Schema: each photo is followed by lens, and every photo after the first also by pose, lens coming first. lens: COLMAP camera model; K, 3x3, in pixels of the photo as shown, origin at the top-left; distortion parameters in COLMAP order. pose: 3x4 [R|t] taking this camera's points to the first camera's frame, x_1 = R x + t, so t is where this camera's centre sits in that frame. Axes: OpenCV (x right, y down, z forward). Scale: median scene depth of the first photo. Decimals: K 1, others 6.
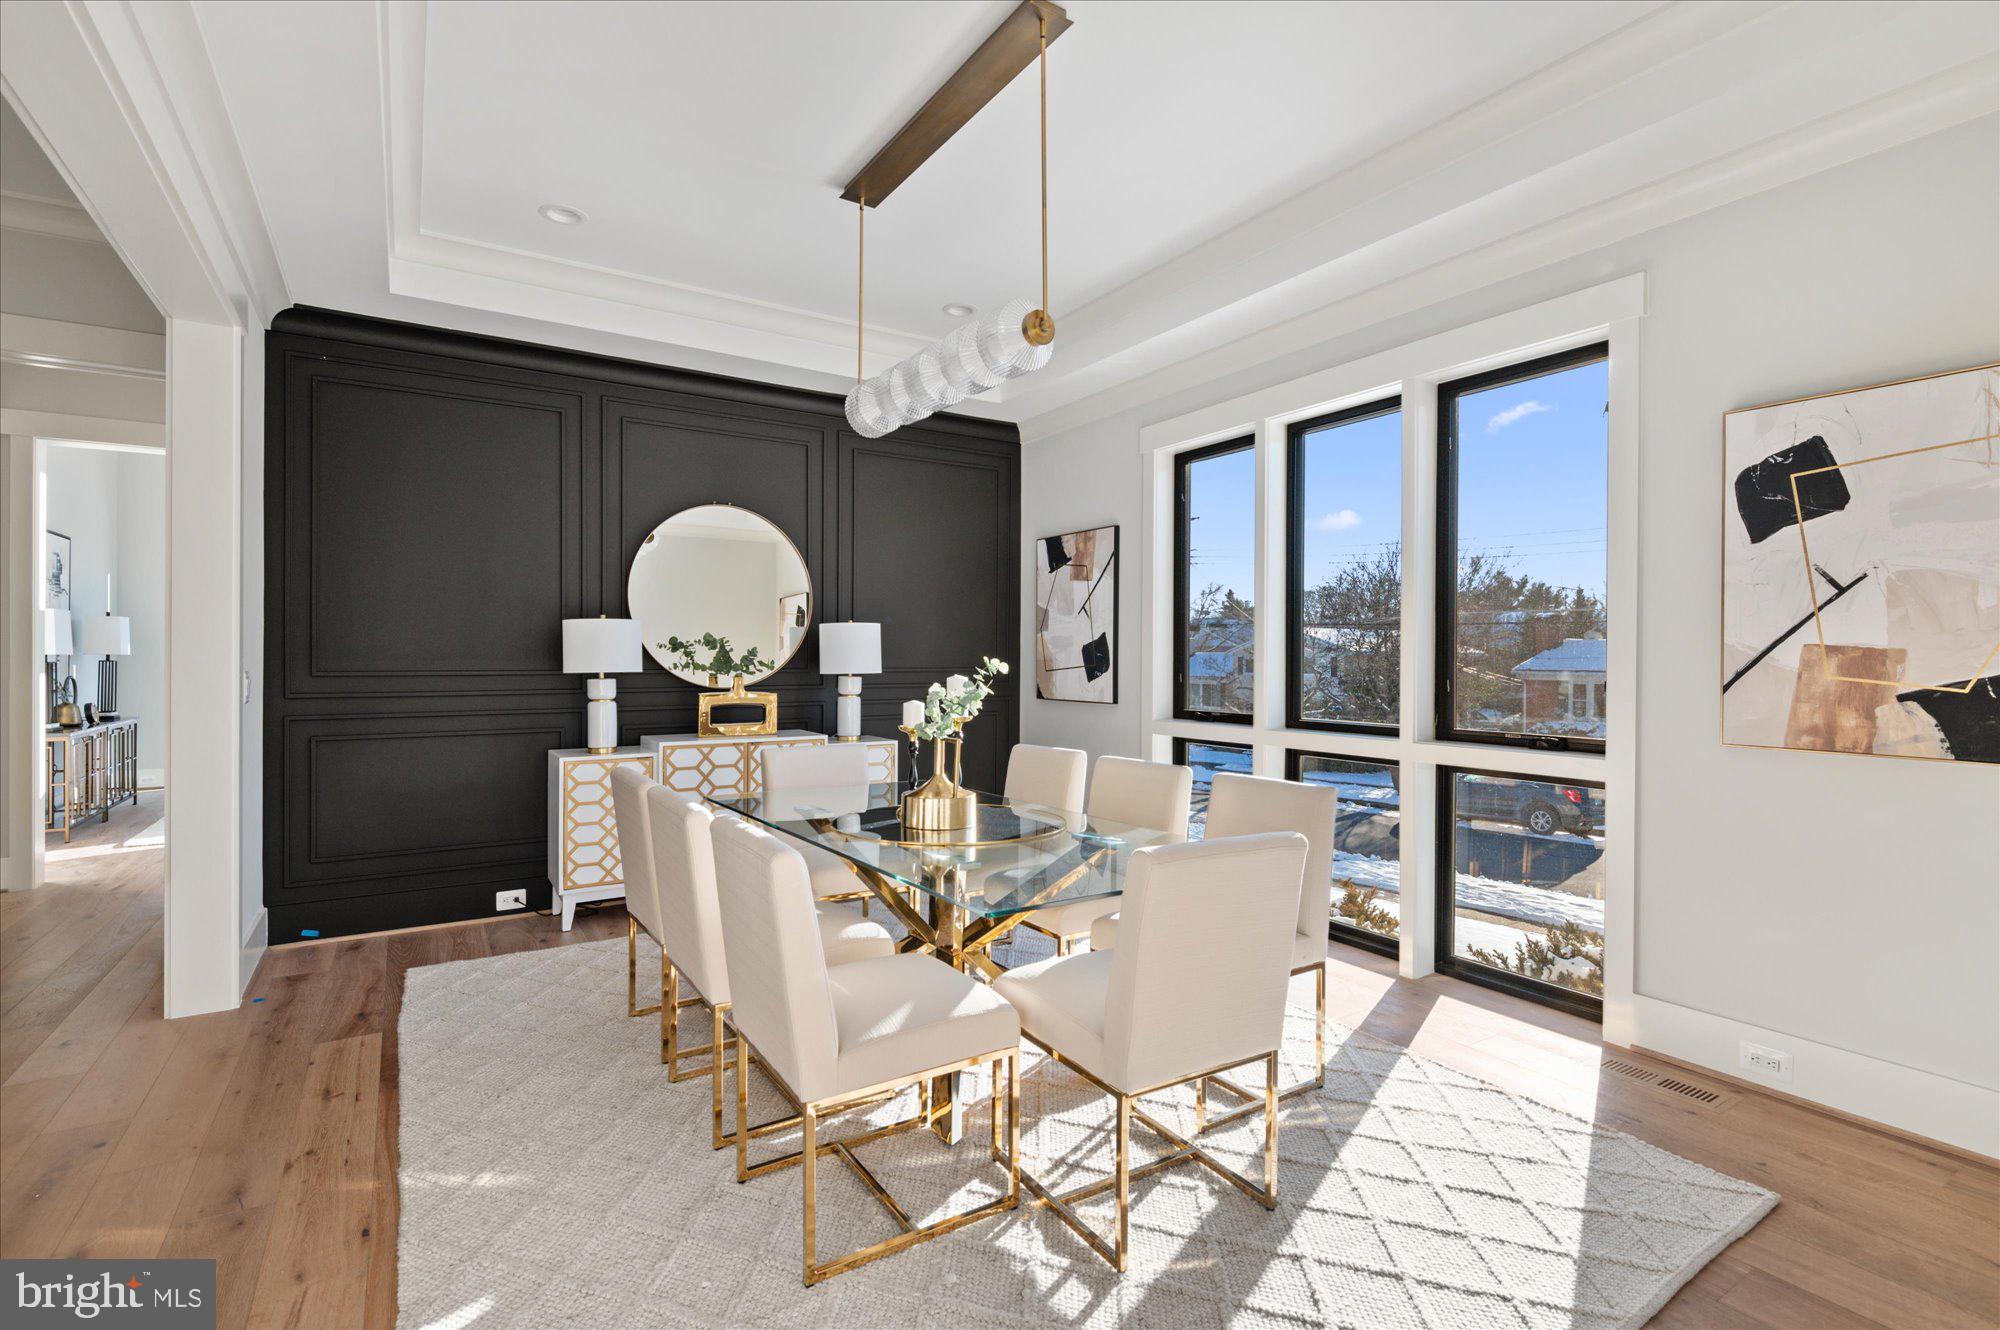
lens RADIAL K [[925.1, 0, 1000.0], [0, 925.1, 665.0], [0, 0, 1]] dist [0.008827, -0.006273]
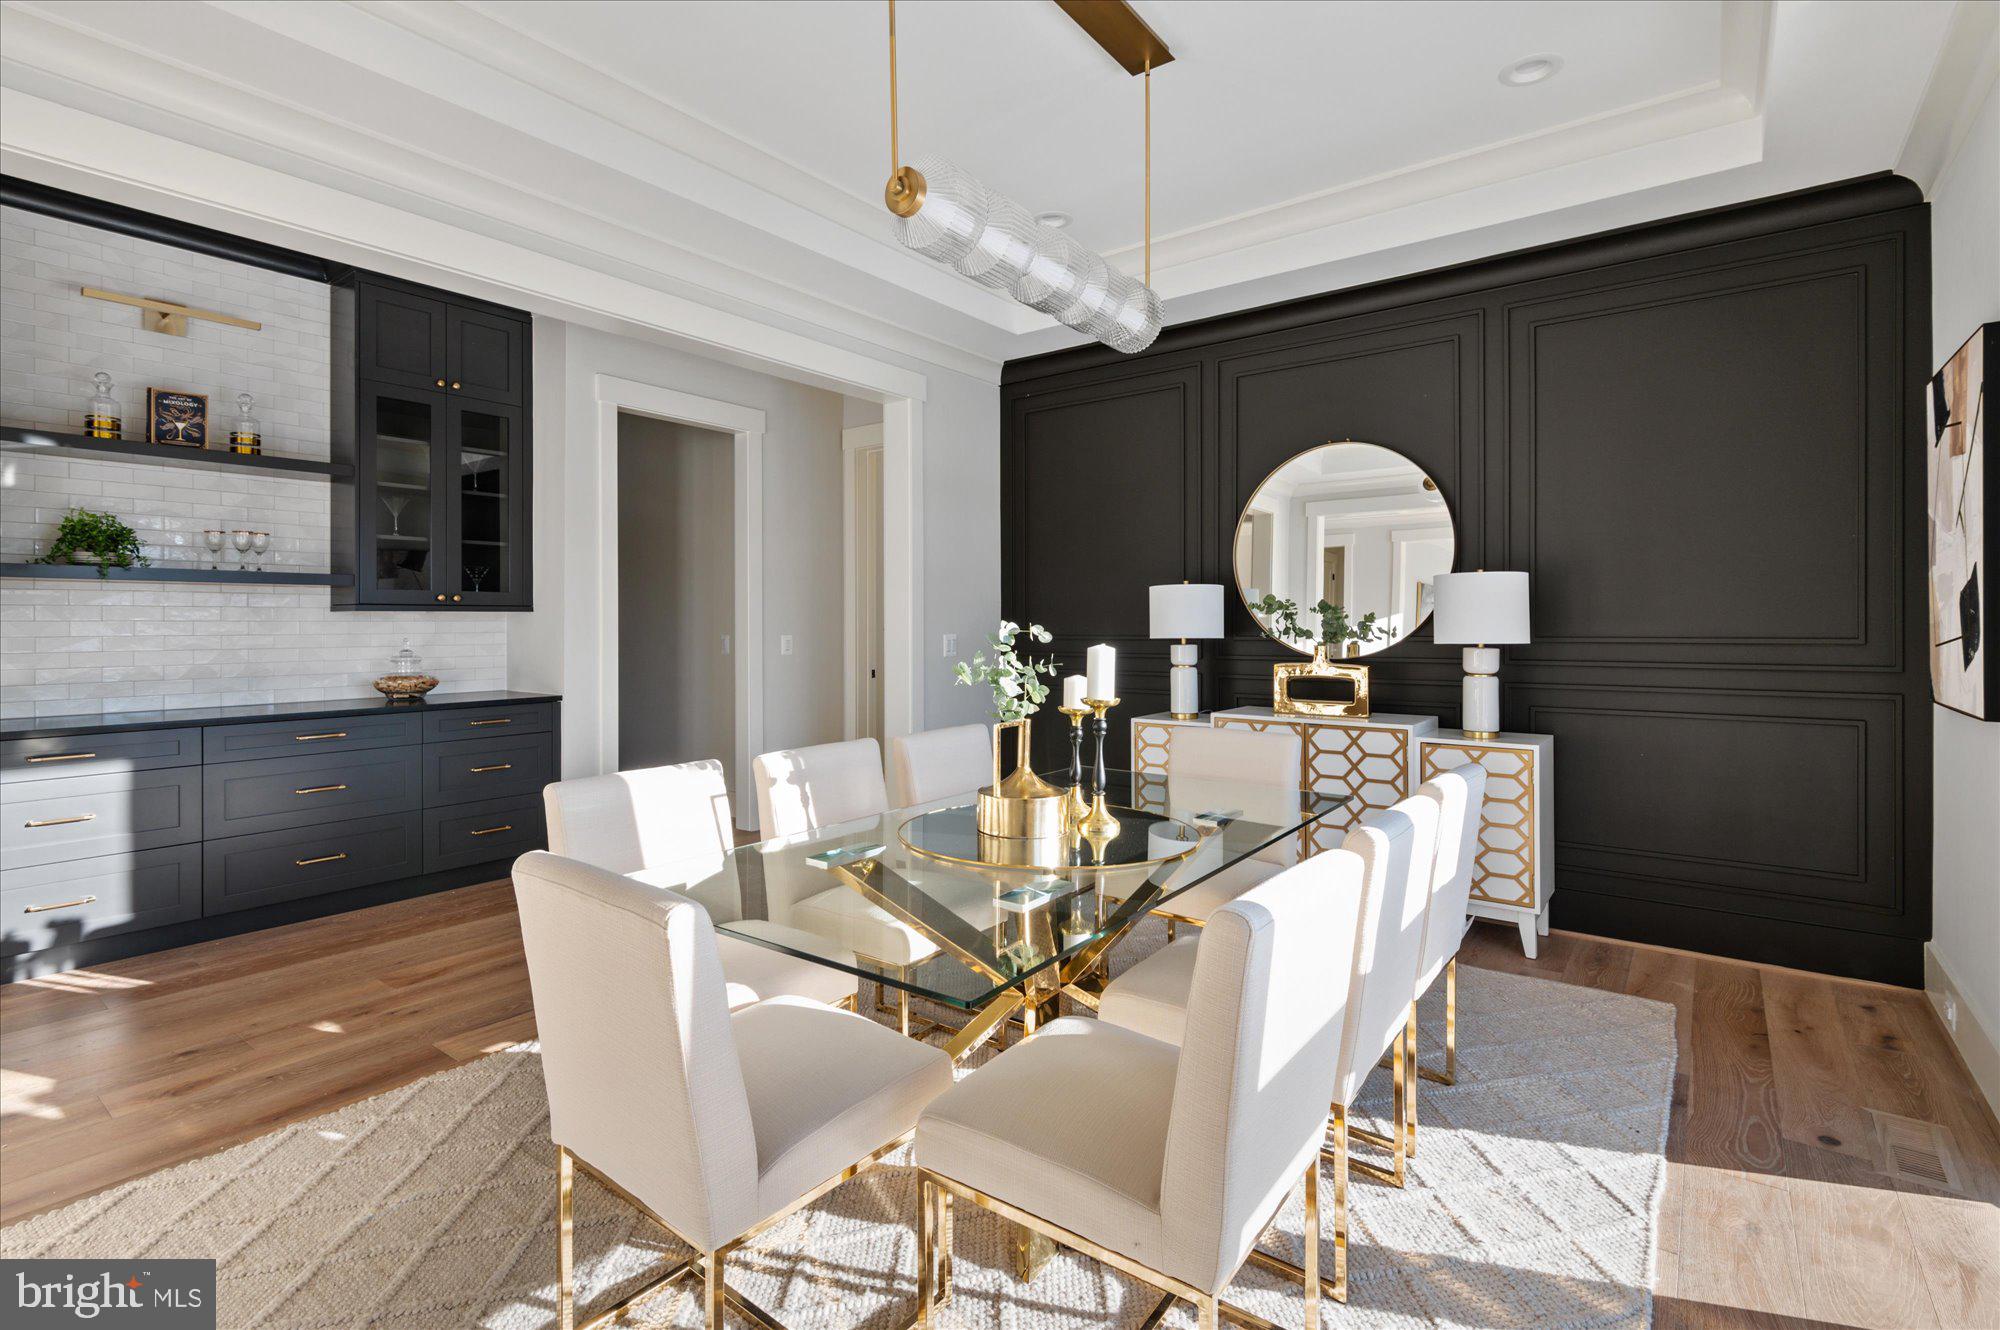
lens RADIAL K [[945.4, 0, 1000.8], [0, 945.4, 629.4], [0, 0, 1]] dist [0.010453, -0.000033]
pose [[0.334638, -0.005735, -0.942329, 0.416527], [-0.013363, 0.999852, -0.010830, 0.011001], [0.942252, 0.016216, 0.334512, 0.428298]]
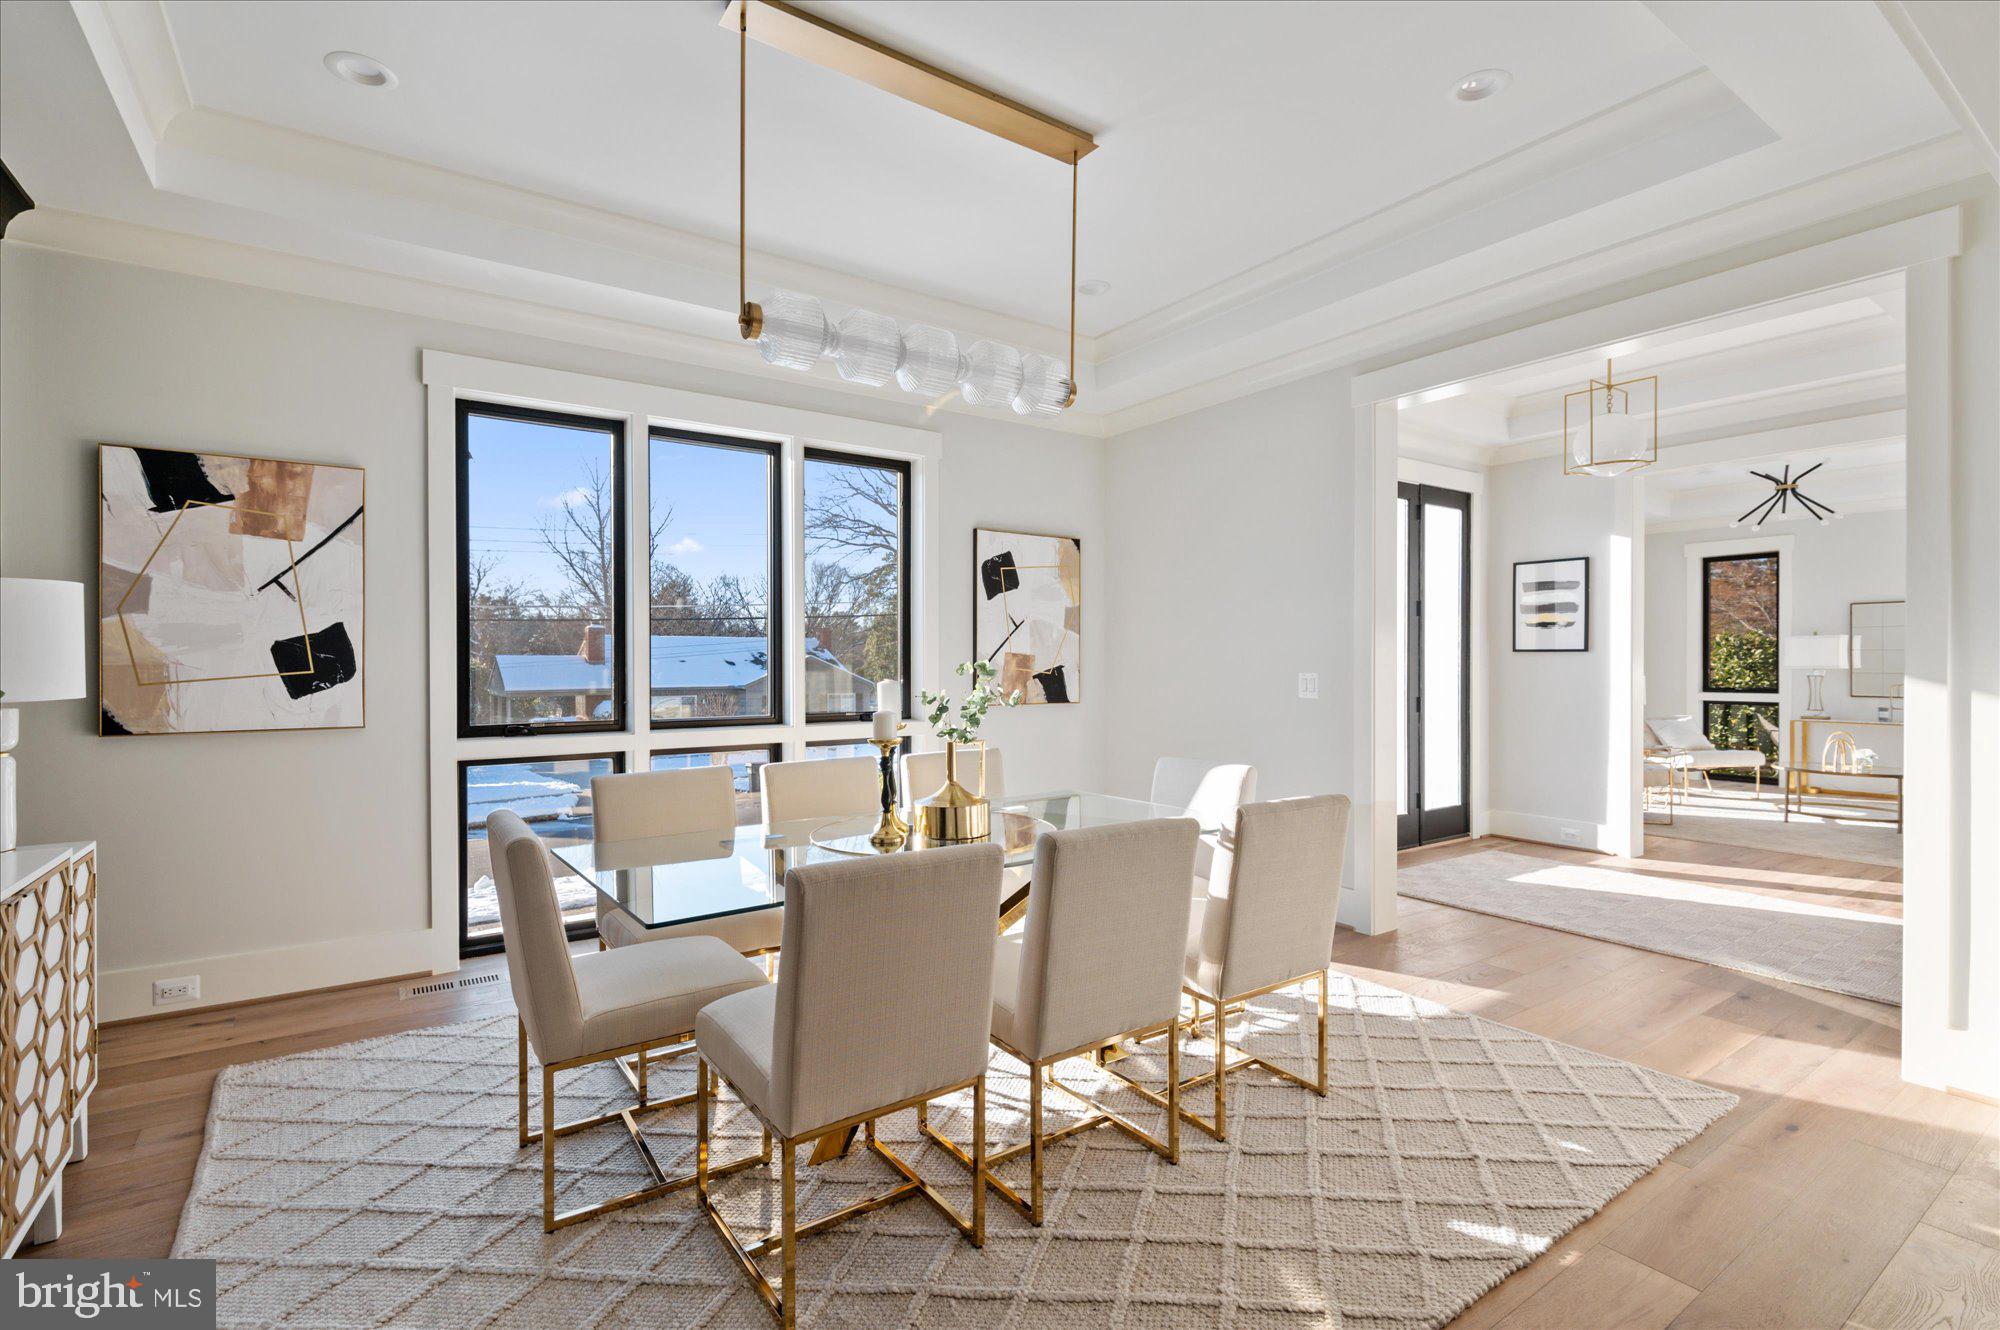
lens RADIAL K [[901.2, 0, 994.8], [0, 901.2, 661.5], [0, 0, 1]] dist [0.024356, -0.018867]
pose [[-0.030765, -0.005001, 0.999514, -0.612600], [0.008555, 0.999950, 0.005267, -0.007147], [-0.999490, 0.008713, -0.030721, 0.598012]]
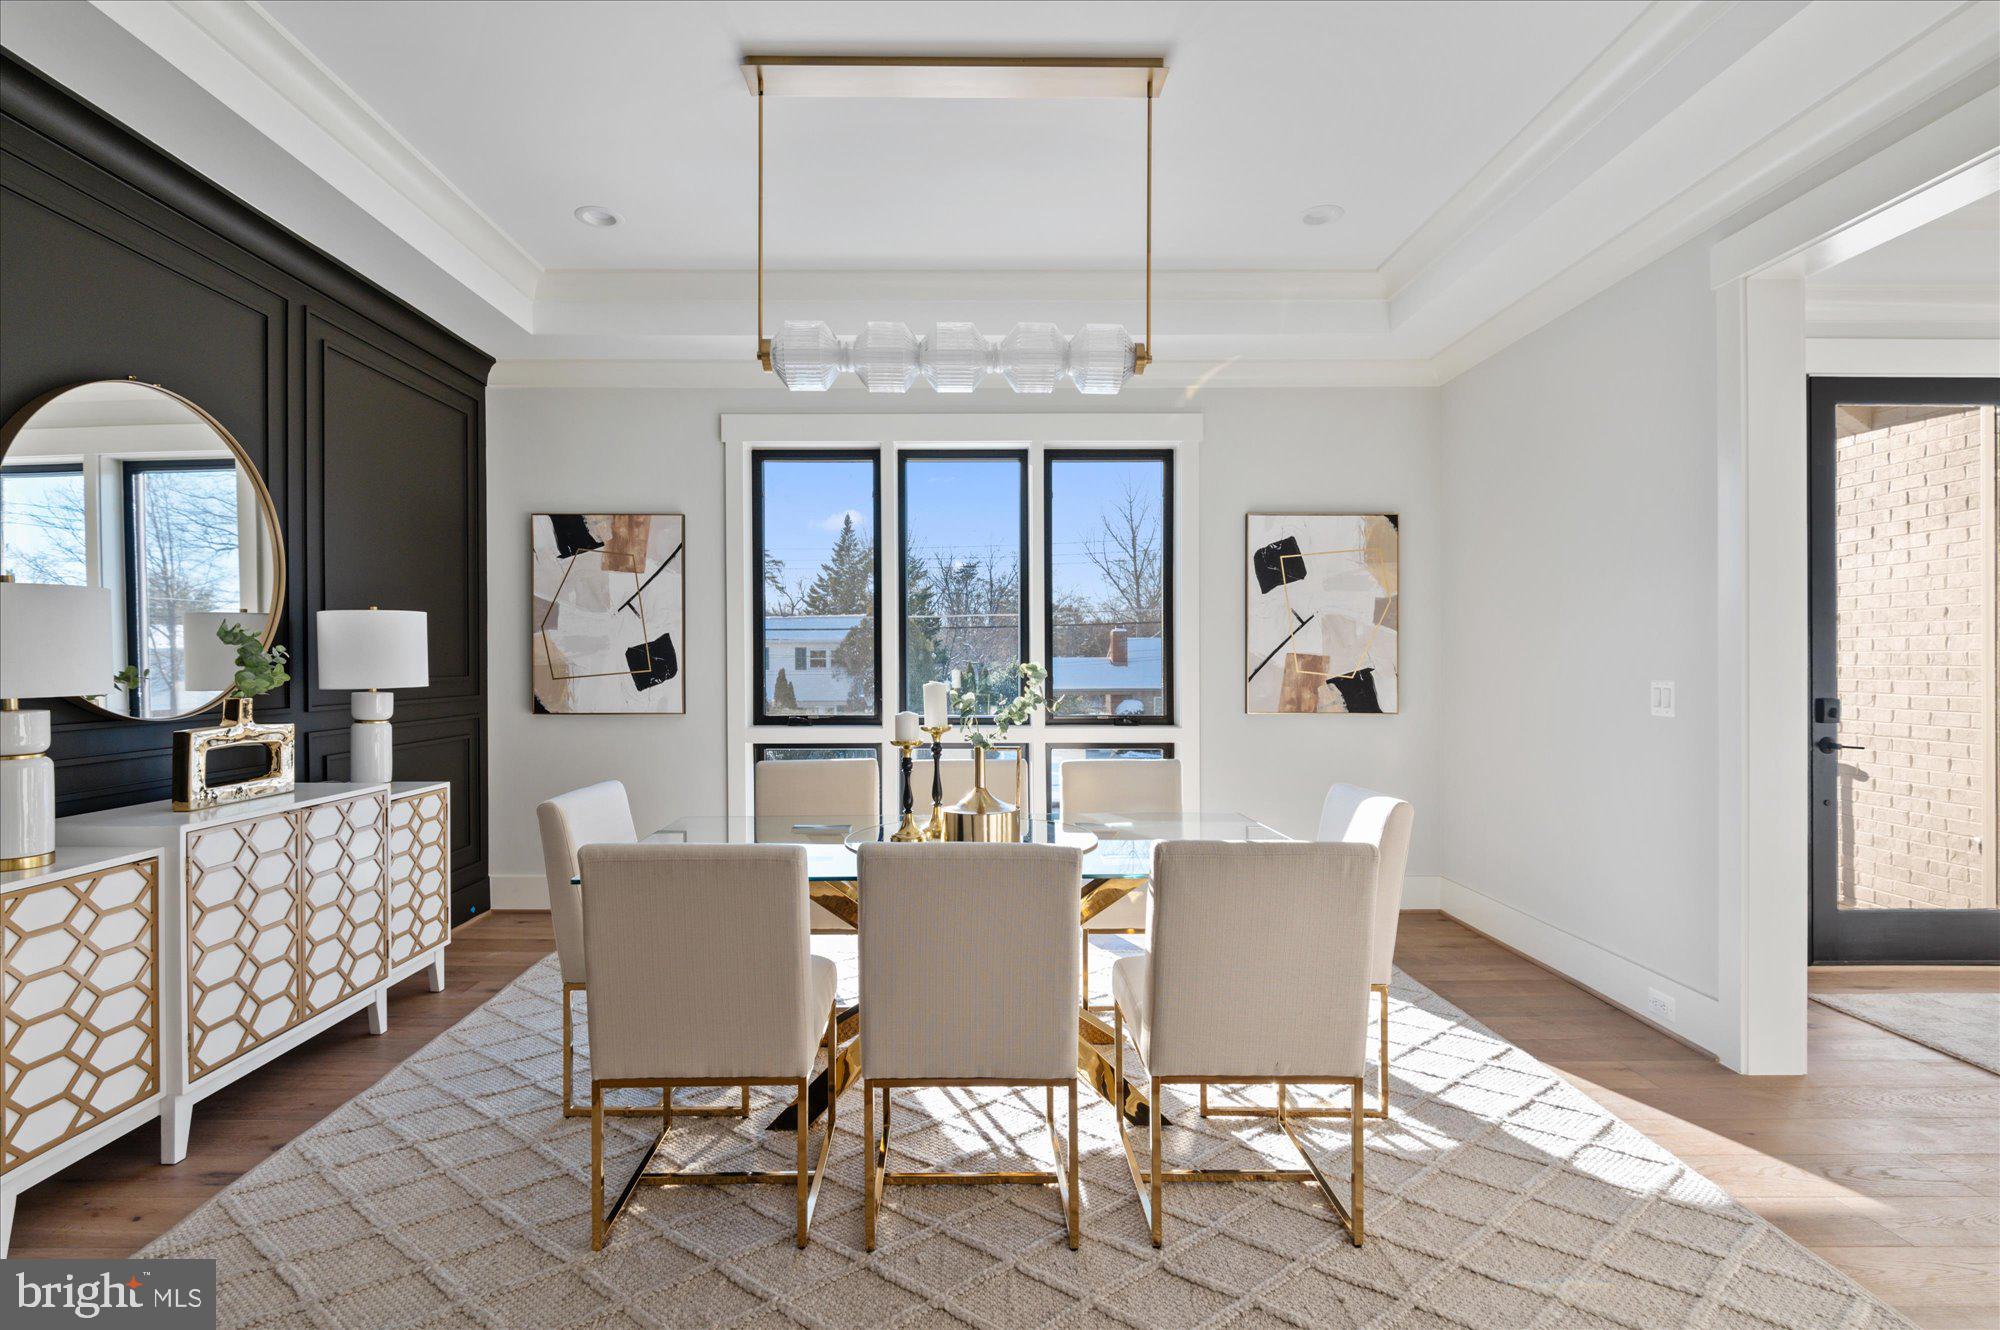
lens RADIAL K [[925.1, 0, 1000.0], [0, 925.1, 665.0], [0, 0, 1]] dist [0.008827, -0.006273]
pose [[0.531311, -0.006944, 0.847148, -0.509118], [0.009343, 0.999954, 0.002337, -0.004763], [-0.847125, 0.006673, 0.531351, 0.289528]]
